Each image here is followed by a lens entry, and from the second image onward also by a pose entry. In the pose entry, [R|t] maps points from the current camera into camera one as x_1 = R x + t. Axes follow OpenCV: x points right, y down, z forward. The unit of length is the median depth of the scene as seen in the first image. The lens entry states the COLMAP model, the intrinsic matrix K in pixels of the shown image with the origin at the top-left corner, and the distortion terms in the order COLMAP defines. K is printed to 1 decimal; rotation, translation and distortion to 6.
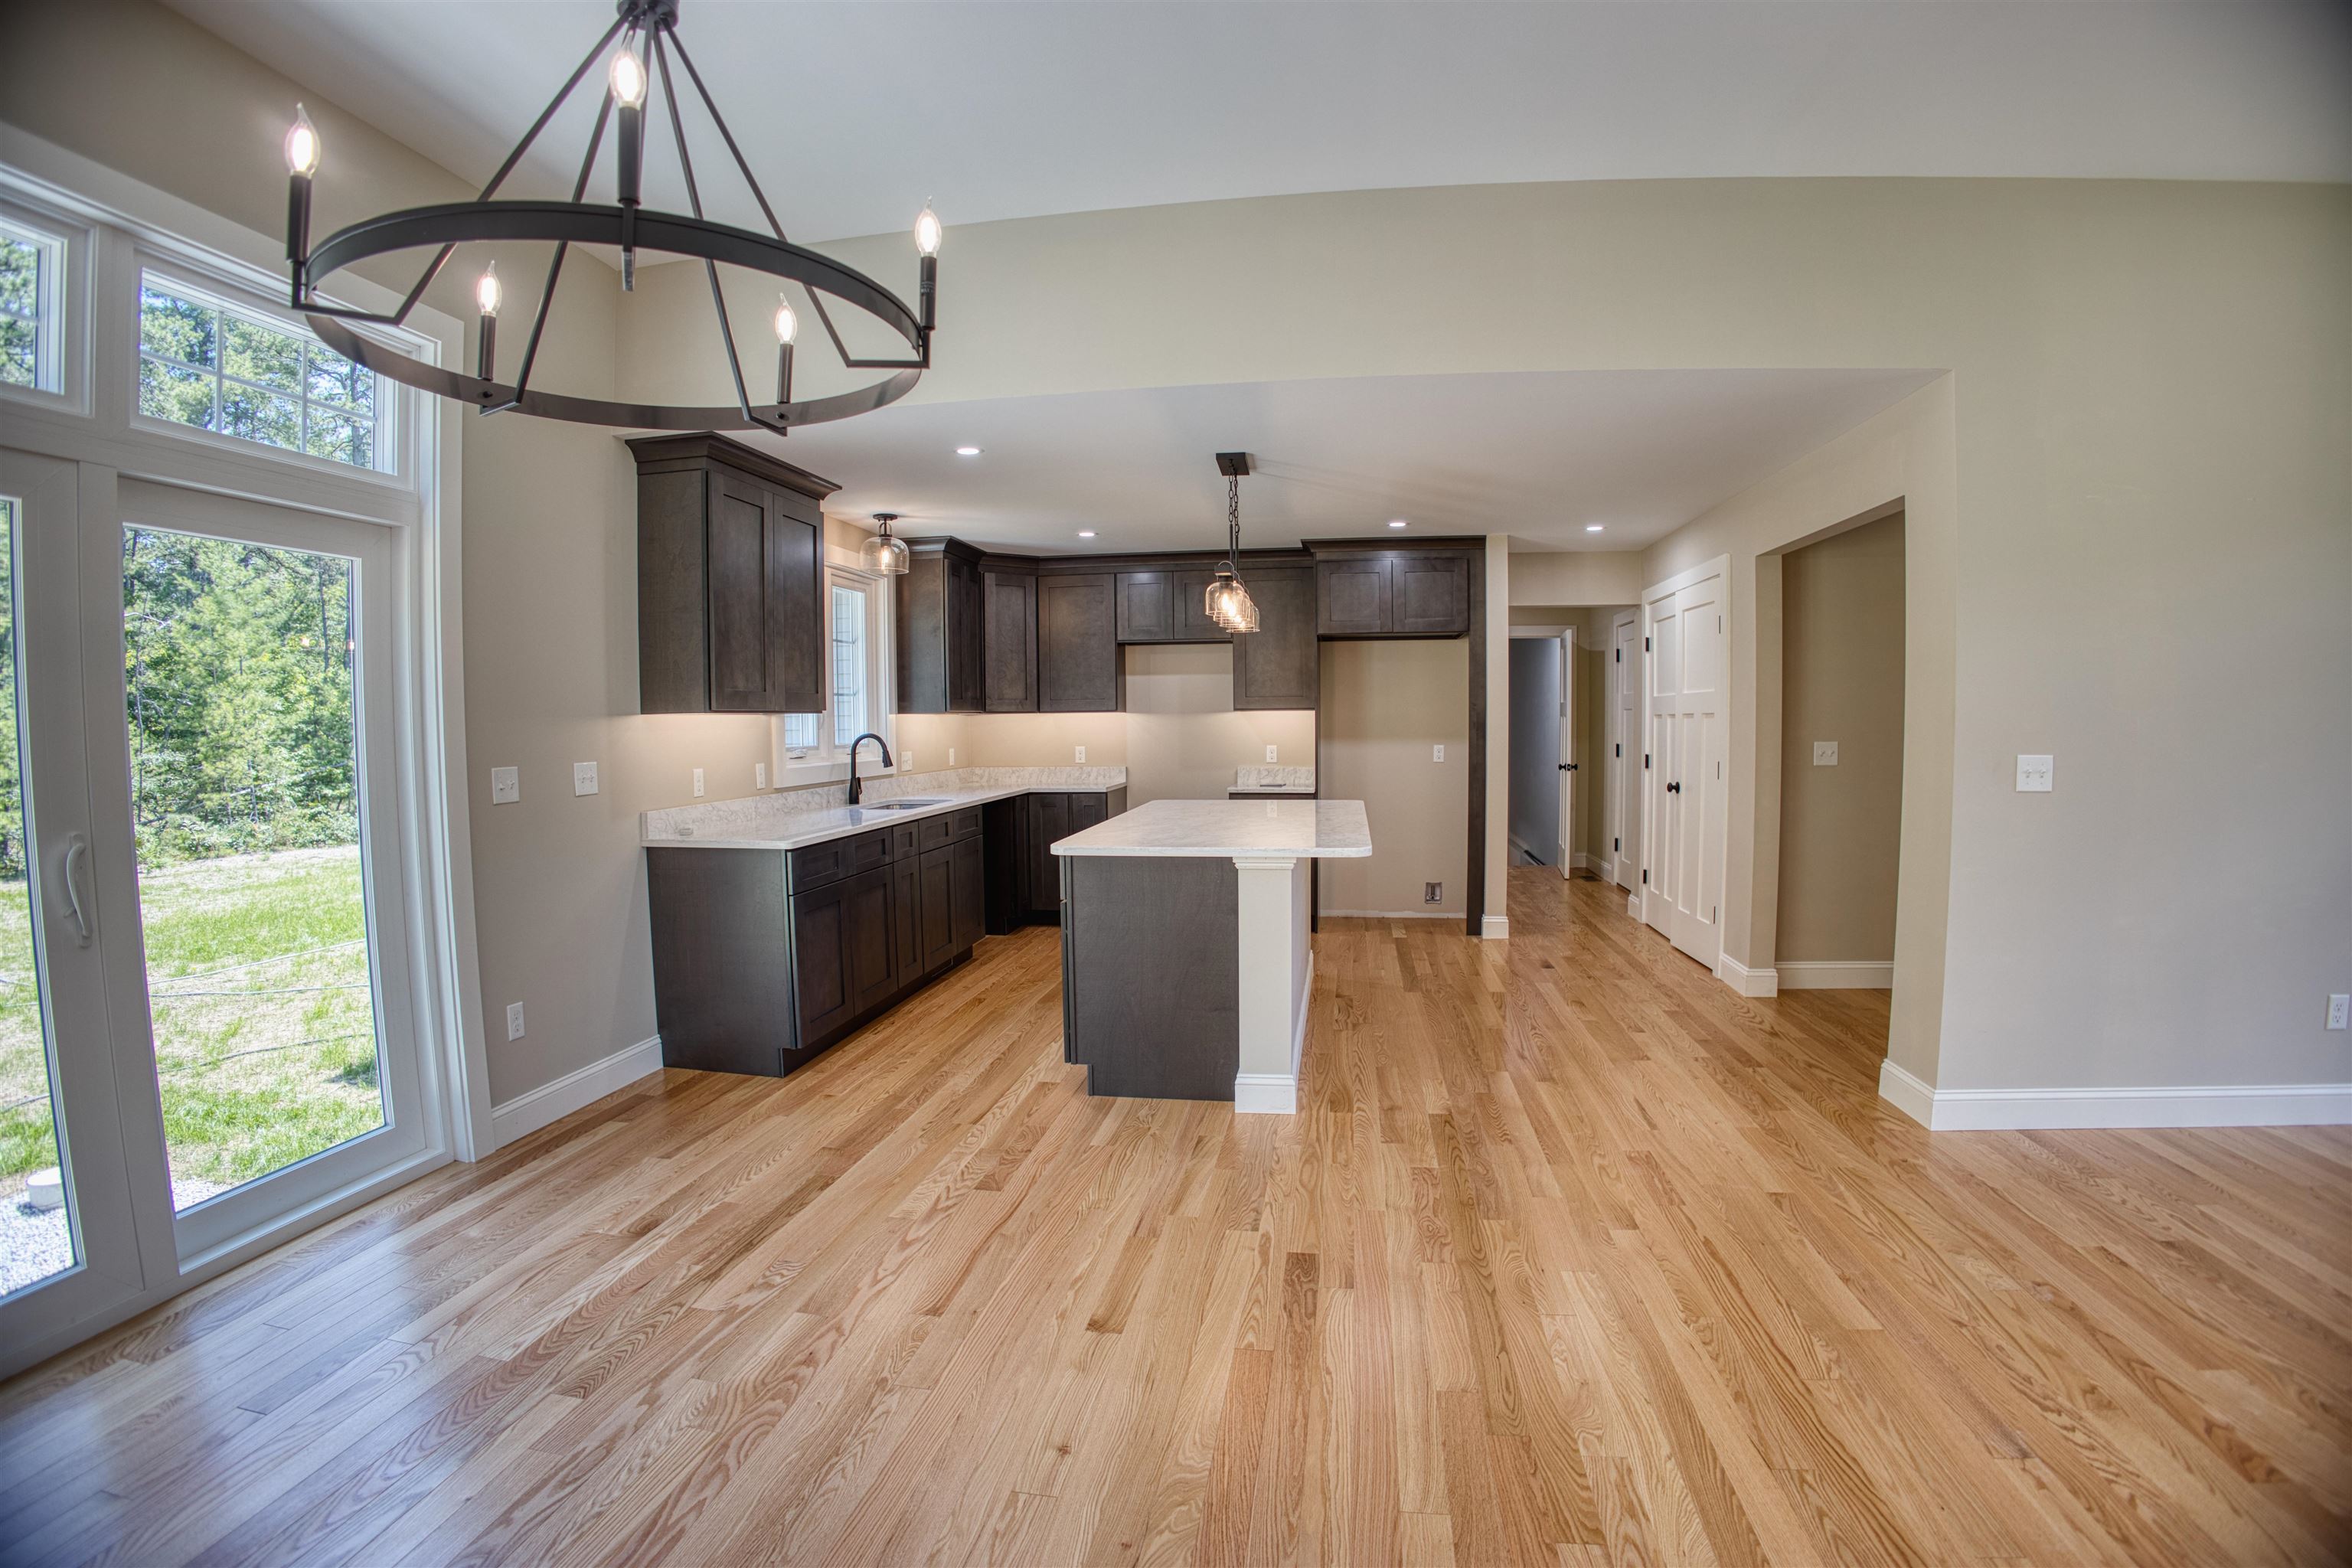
lens RADIAL K [[1092.2, 0, 1169.8], [0, 1092.2, 783.0], [0, 0, 1]] dist [-0.146203, 0.034269]
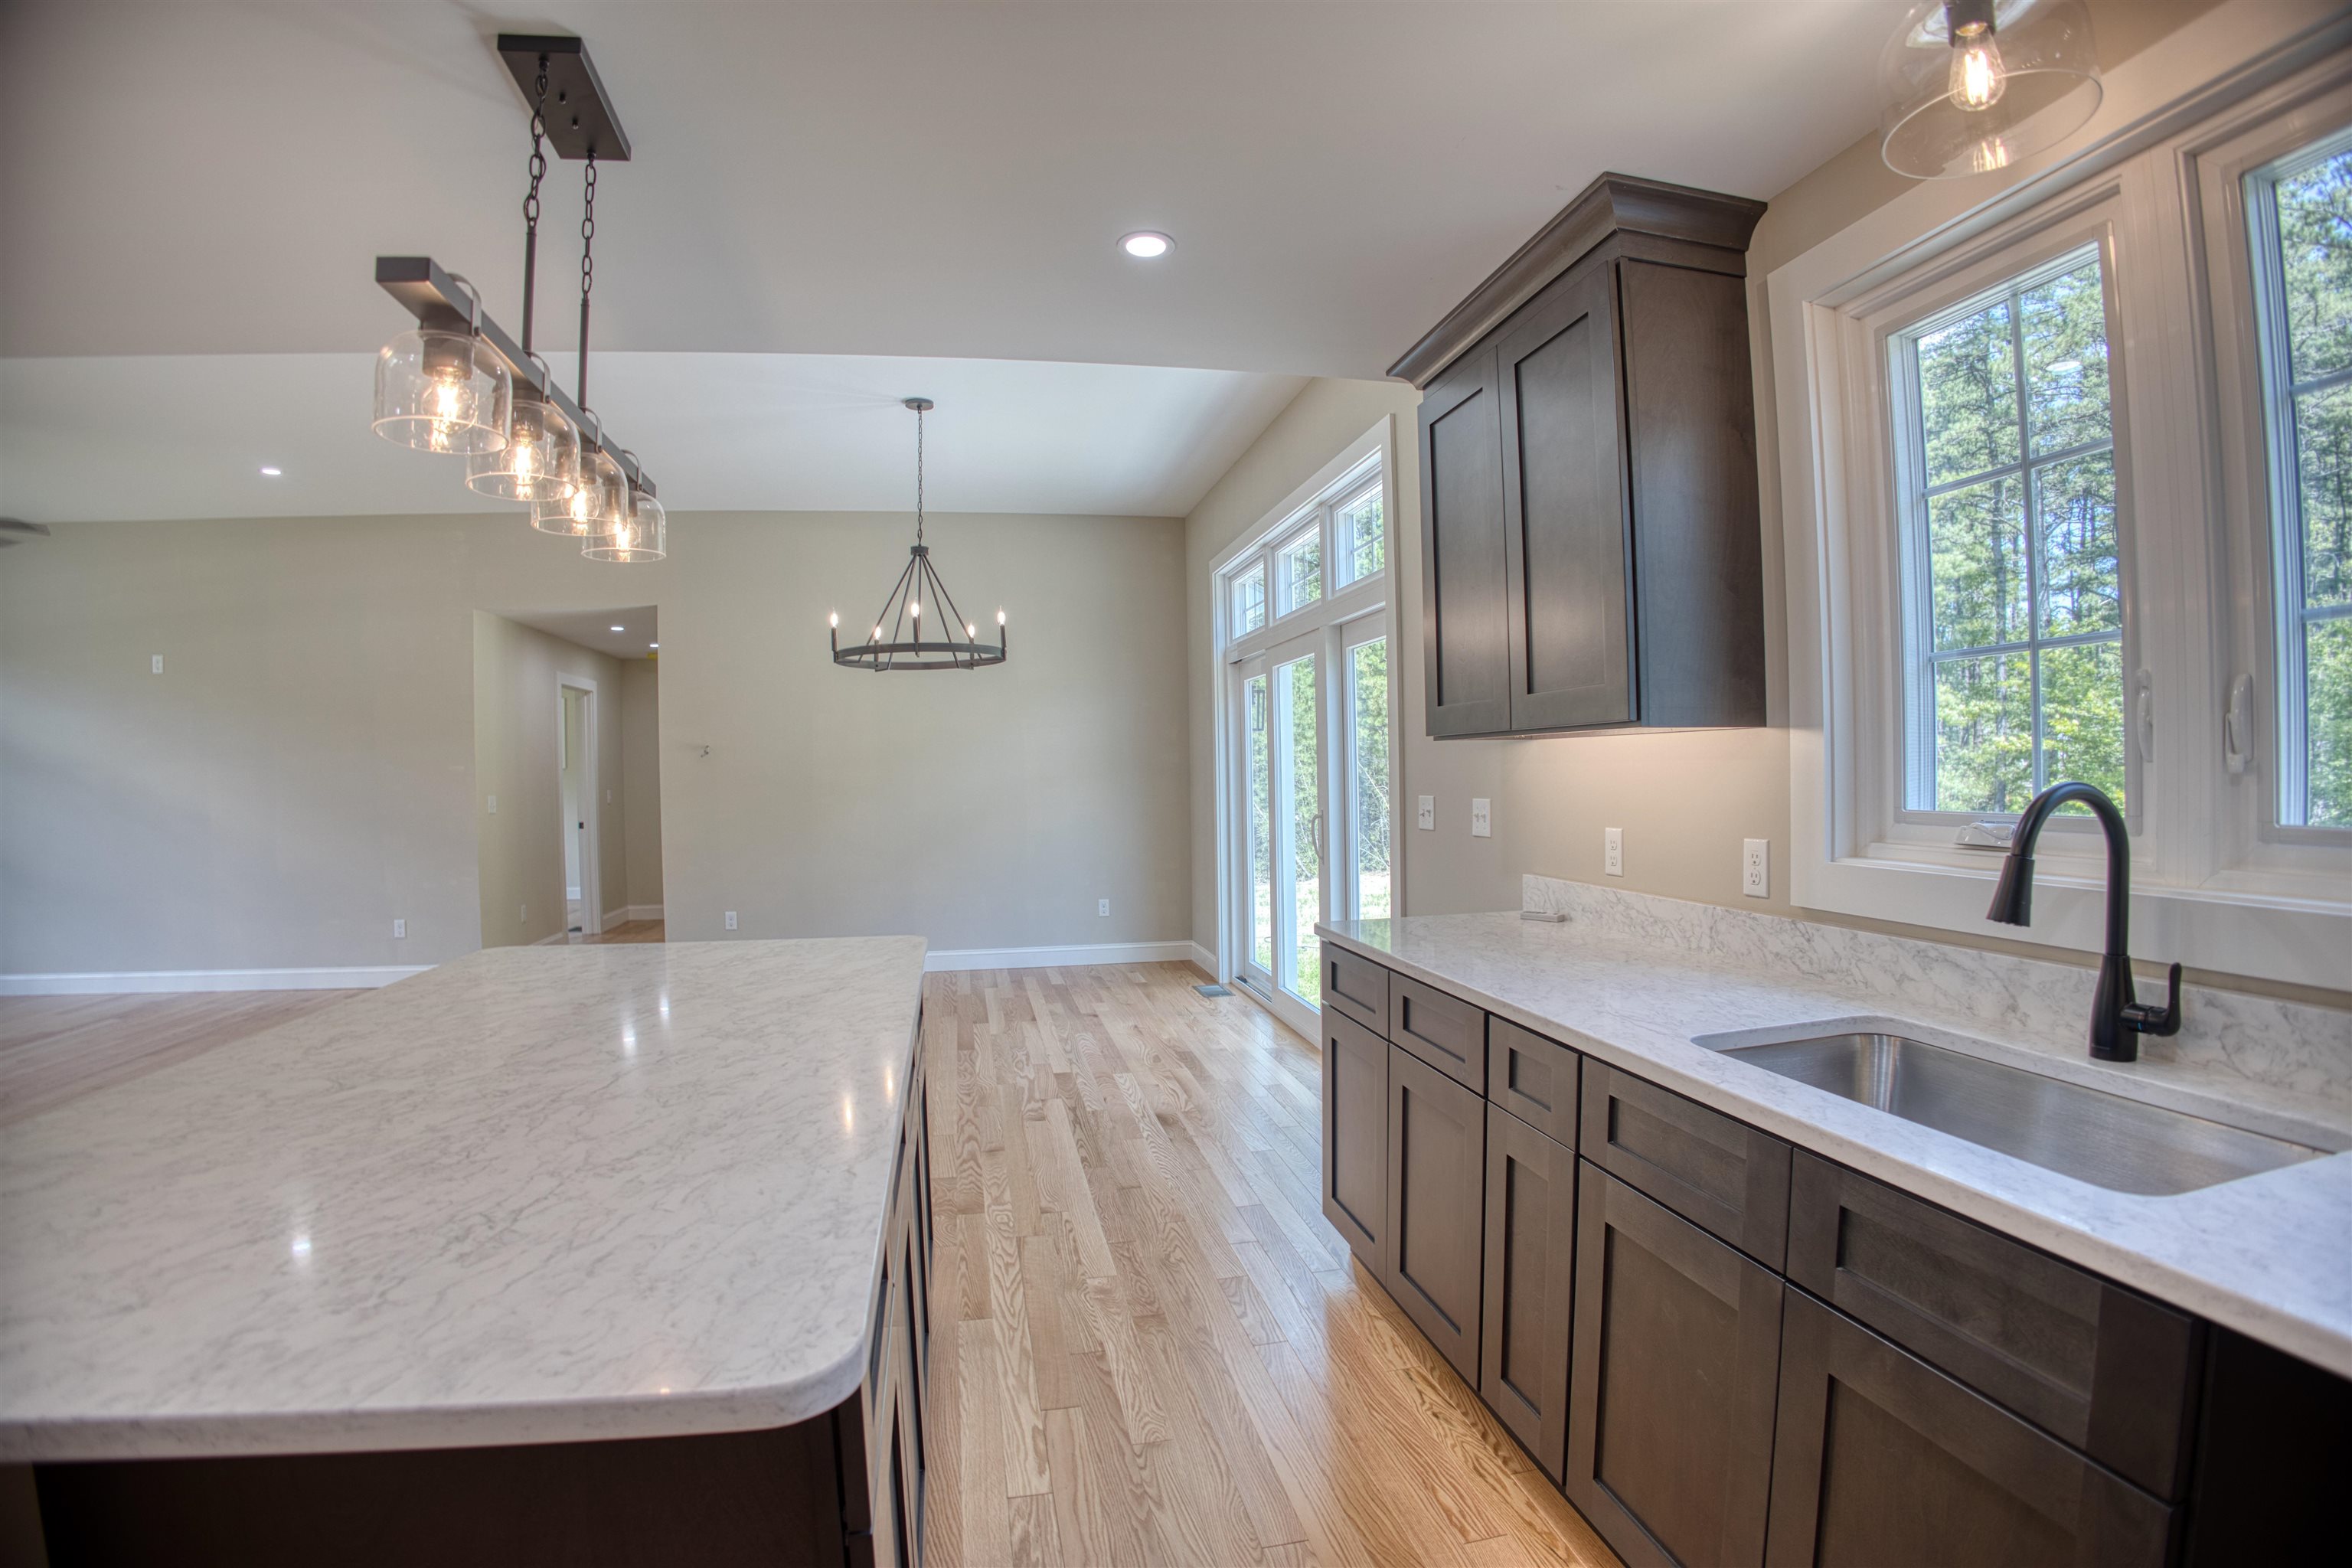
lens RADIAL K [[1092.2, 0, 1169.8], [0, 1092.2, 783.0], [0, 0, 1]] dist [-0.146203, 0.034269]
pose [[-0.937003, 0.035230, -0.347540, -0.007652], [0.011601, 0.997491, 0.069836, -0.056928], [0.349129, 0.061404, -0.935061, 1.019744]]
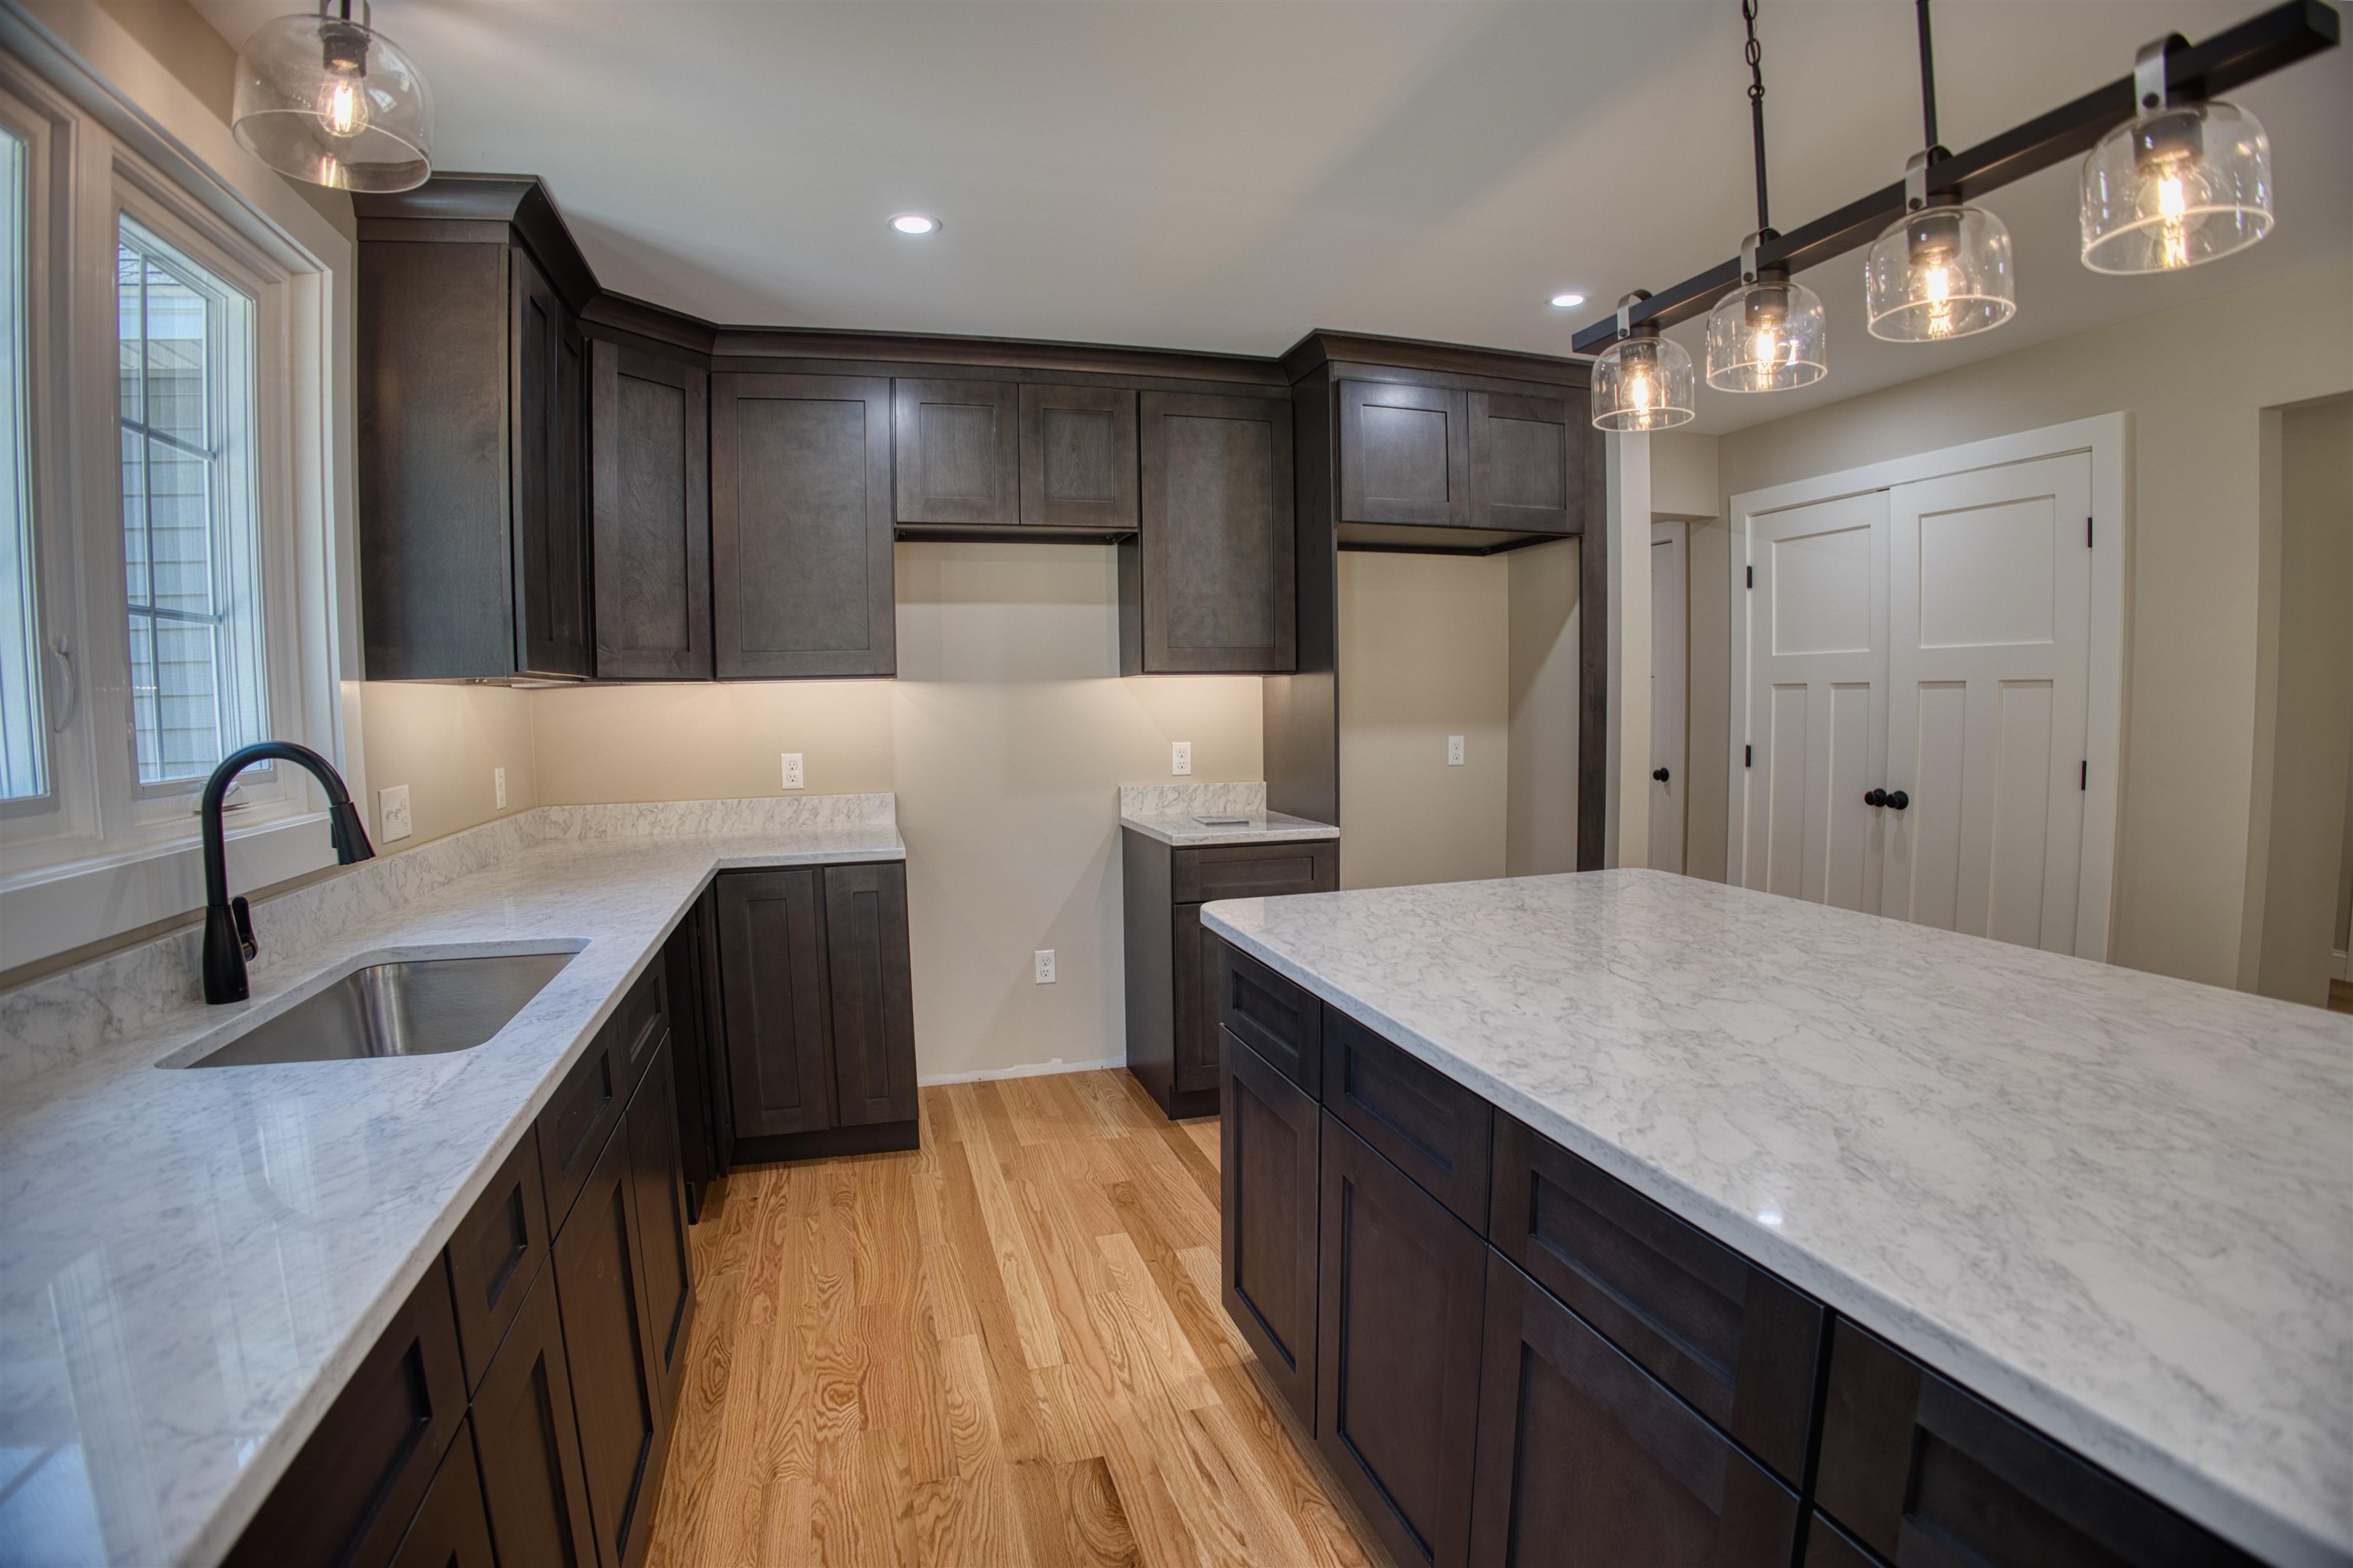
lens RADIAL K [[1092.7, 0, 1170.3], [0, 1092.7, 783.0], [0, 0, 1]] dist [-0.146203, 0.034269]
pose [[0.897733, -0.037415, 0.438948, -0.166087], [0.032554, 0.999297, 0.018597, -0.028692], [-0.439335, -0.002406, 0.898320, 0.609258]]
